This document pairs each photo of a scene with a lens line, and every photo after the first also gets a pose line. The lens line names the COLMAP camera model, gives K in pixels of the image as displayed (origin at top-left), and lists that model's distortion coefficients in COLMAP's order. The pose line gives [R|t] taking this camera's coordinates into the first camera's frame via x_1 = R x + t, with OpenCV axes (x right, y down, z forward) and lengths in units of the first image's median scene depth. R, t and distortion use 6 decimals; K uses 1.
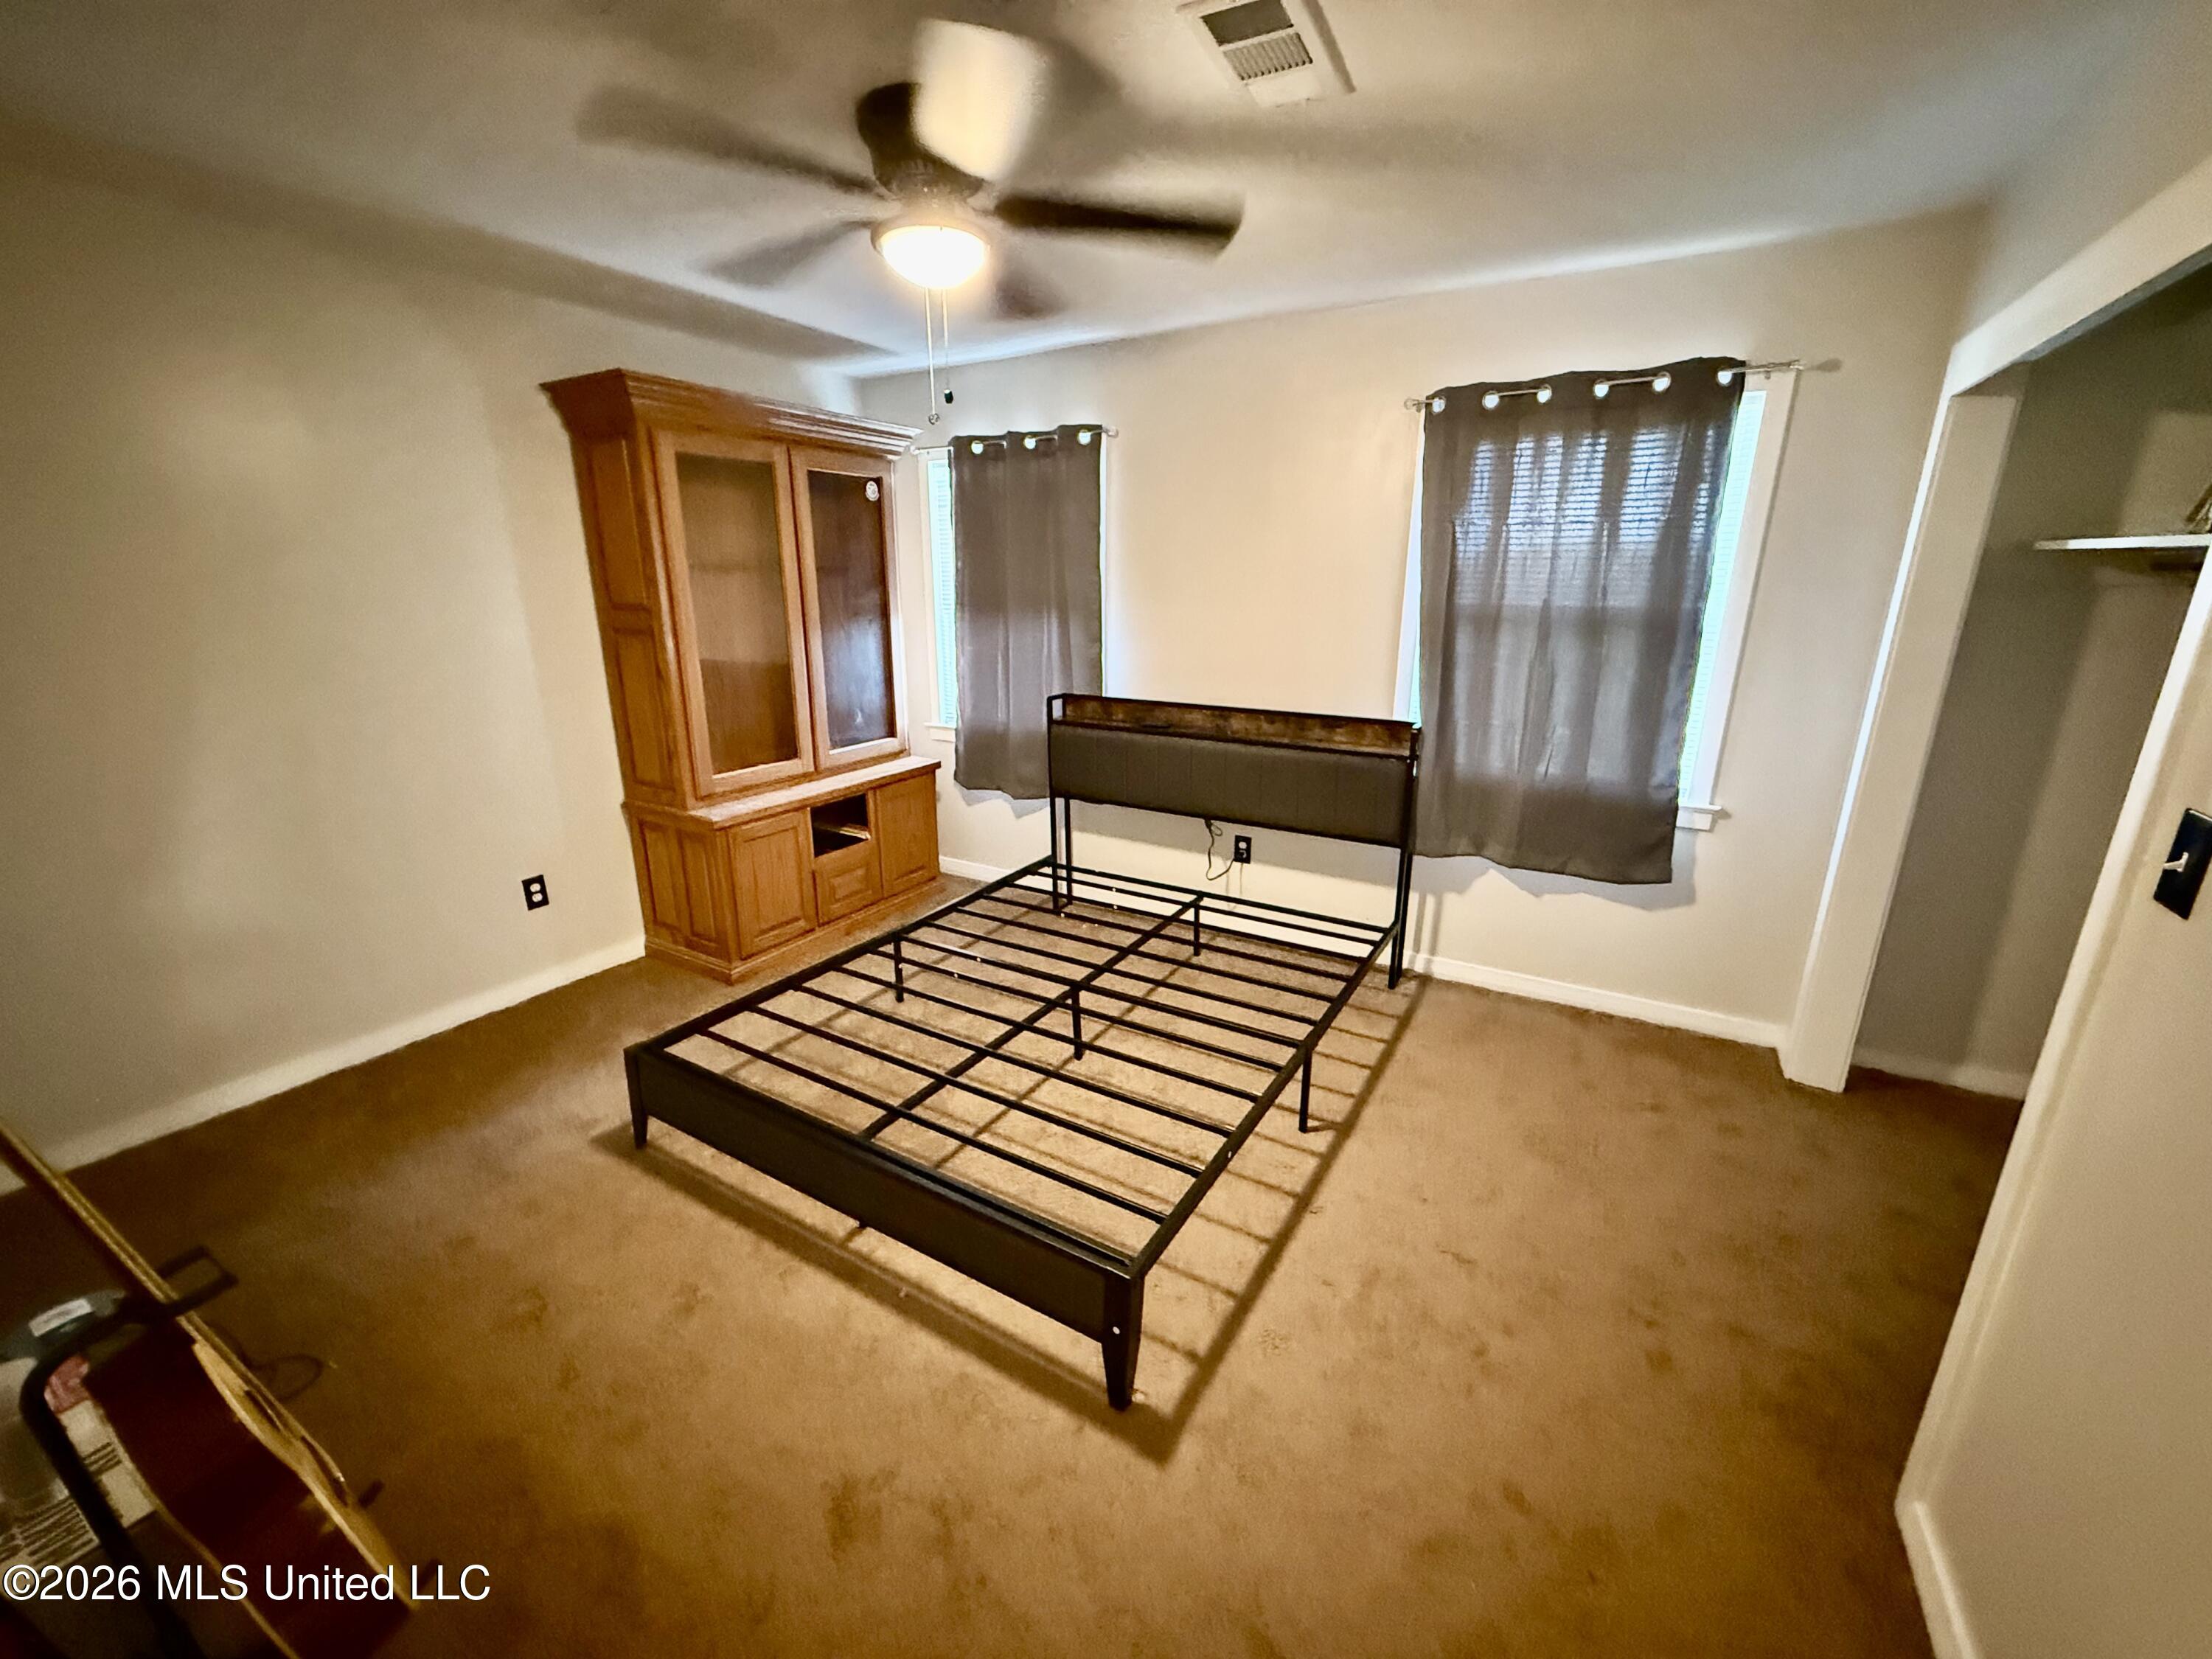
lens RADIAL K [[882.2, 0, 1100.4], [0, 882.2, 830.6], [0, 0, 1]] dist [-0.003224, -0.000235]
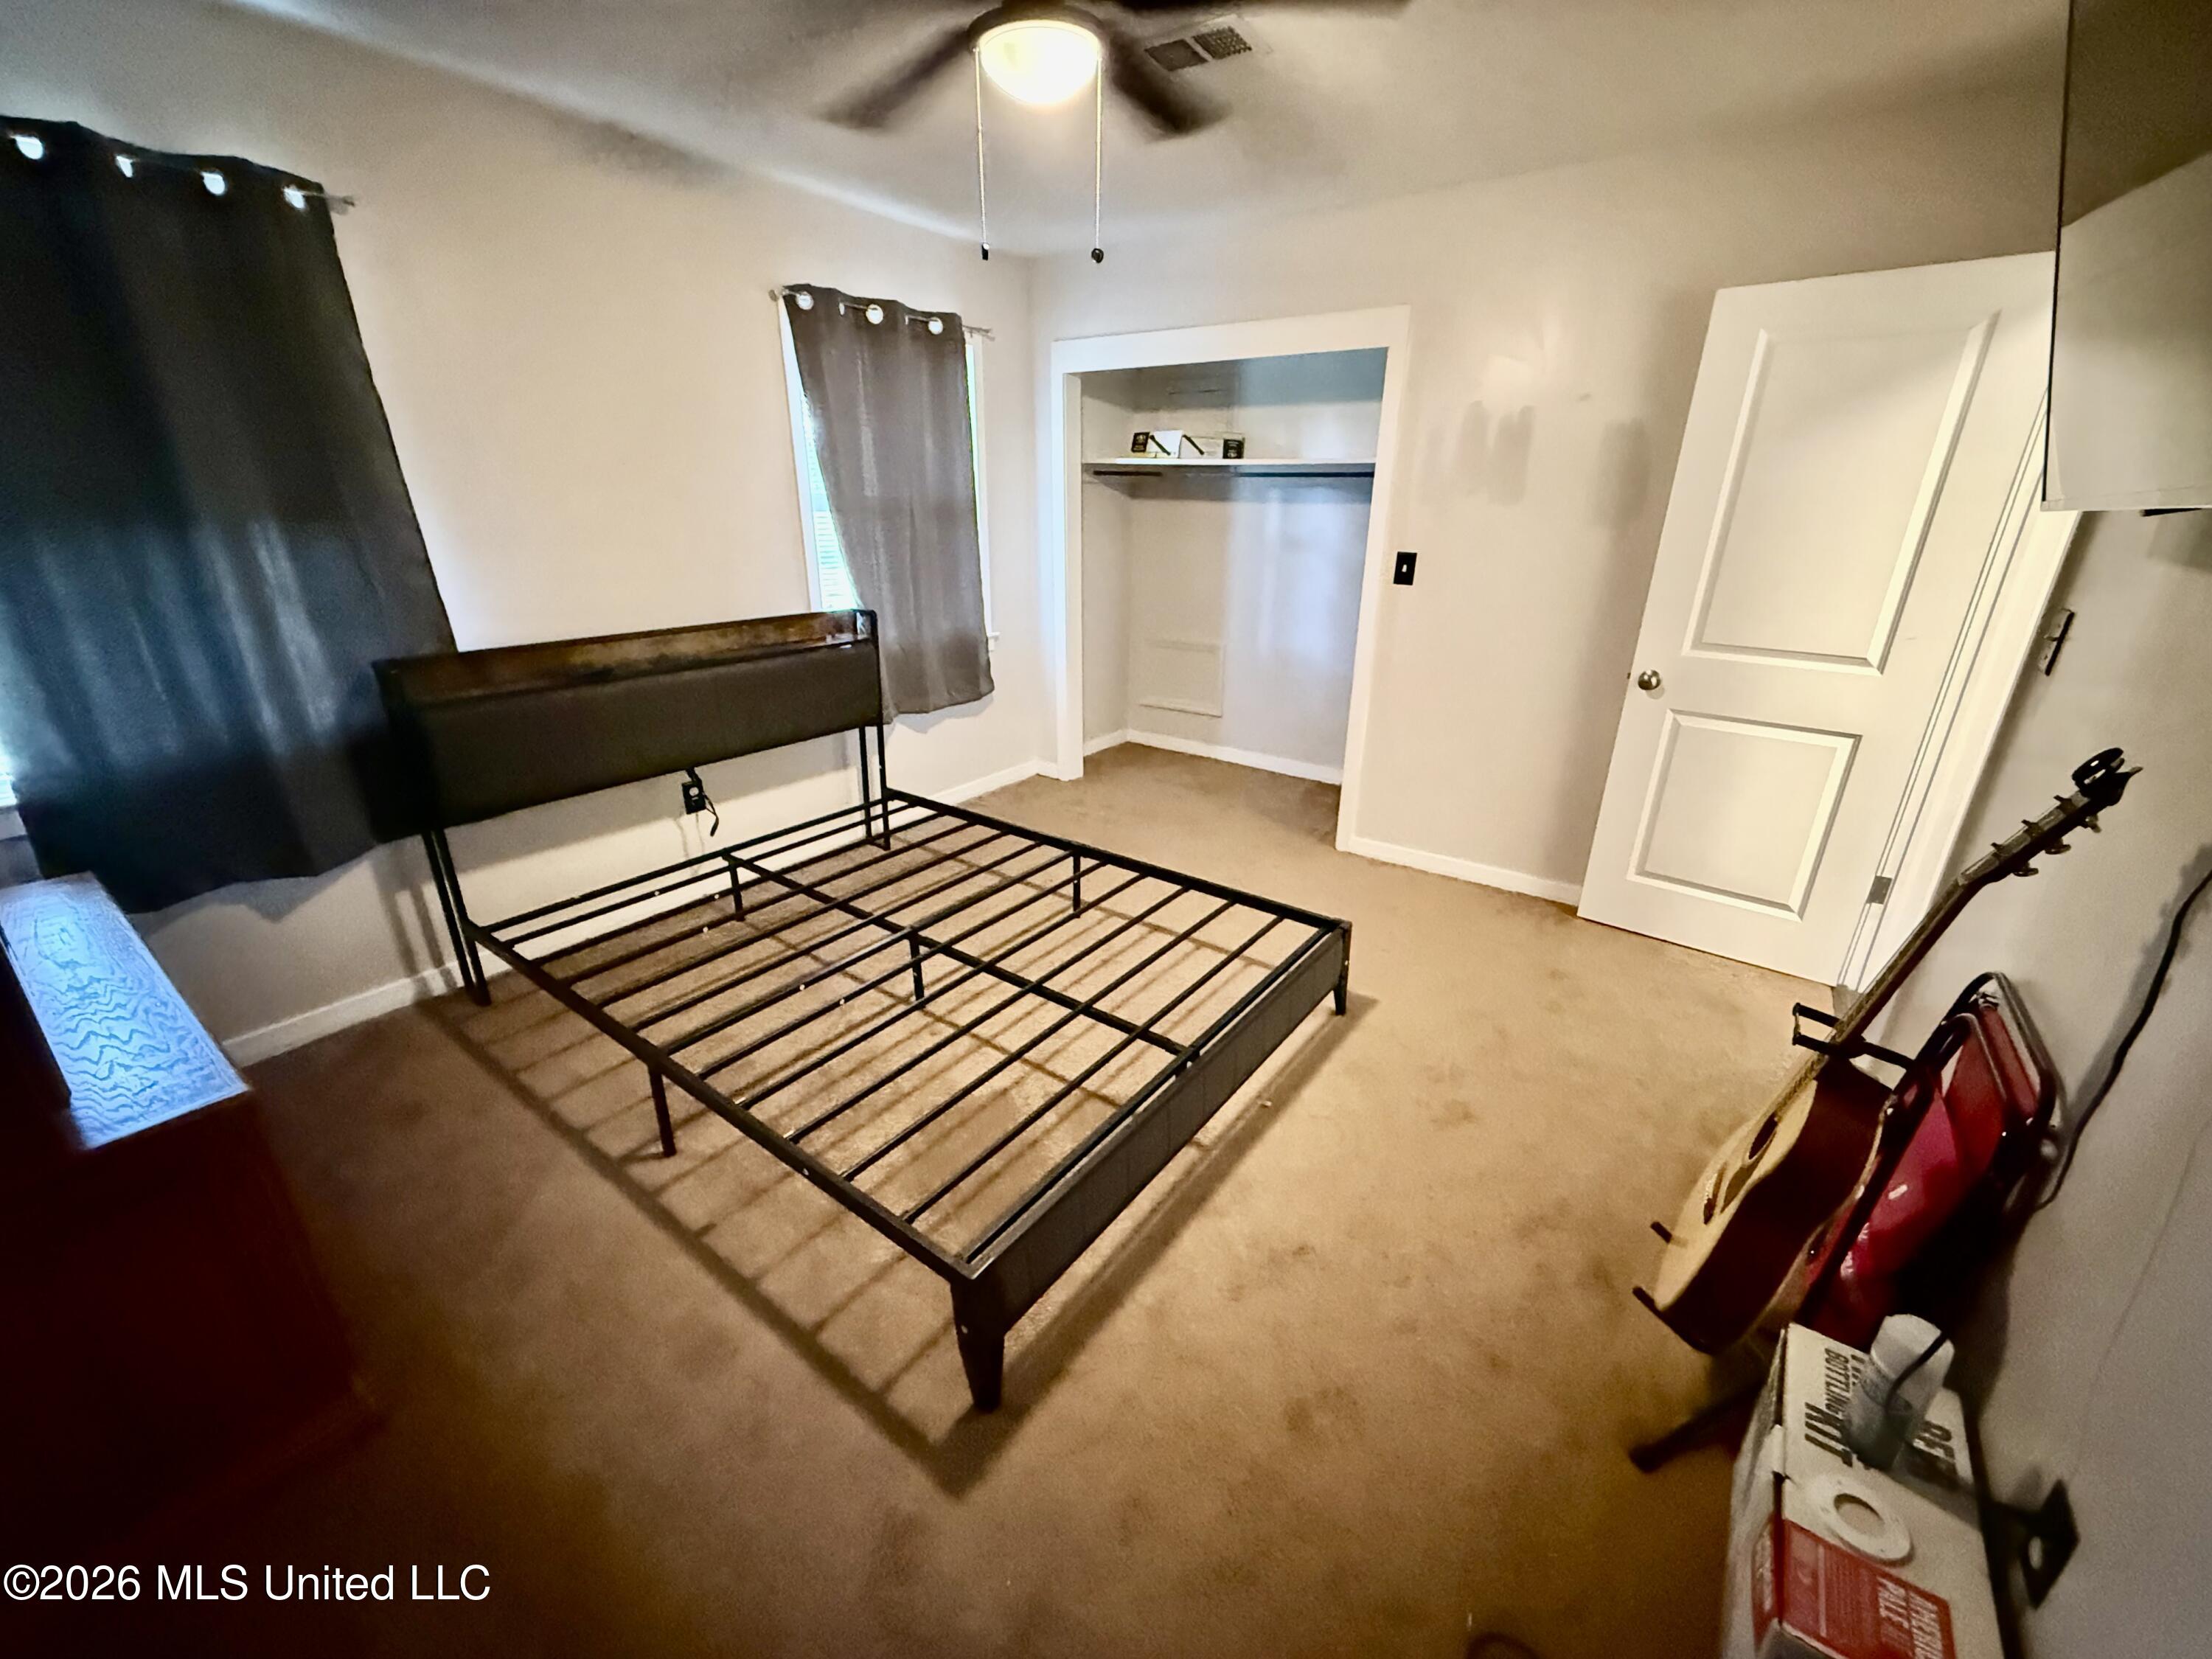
lens RADIAL K [[882.2, 0, 1100.4], [0, 882.2, 830.6], [0, 0, 1]] dist [-0.003224, -0.000235]
pose [[0.088428, -0.356422, 0.930131, -0.653823], [0.260177, 0.909637, 0.323834, -0.131547], [-0.961503, 0.213362, 0.173170, 0.508865]]
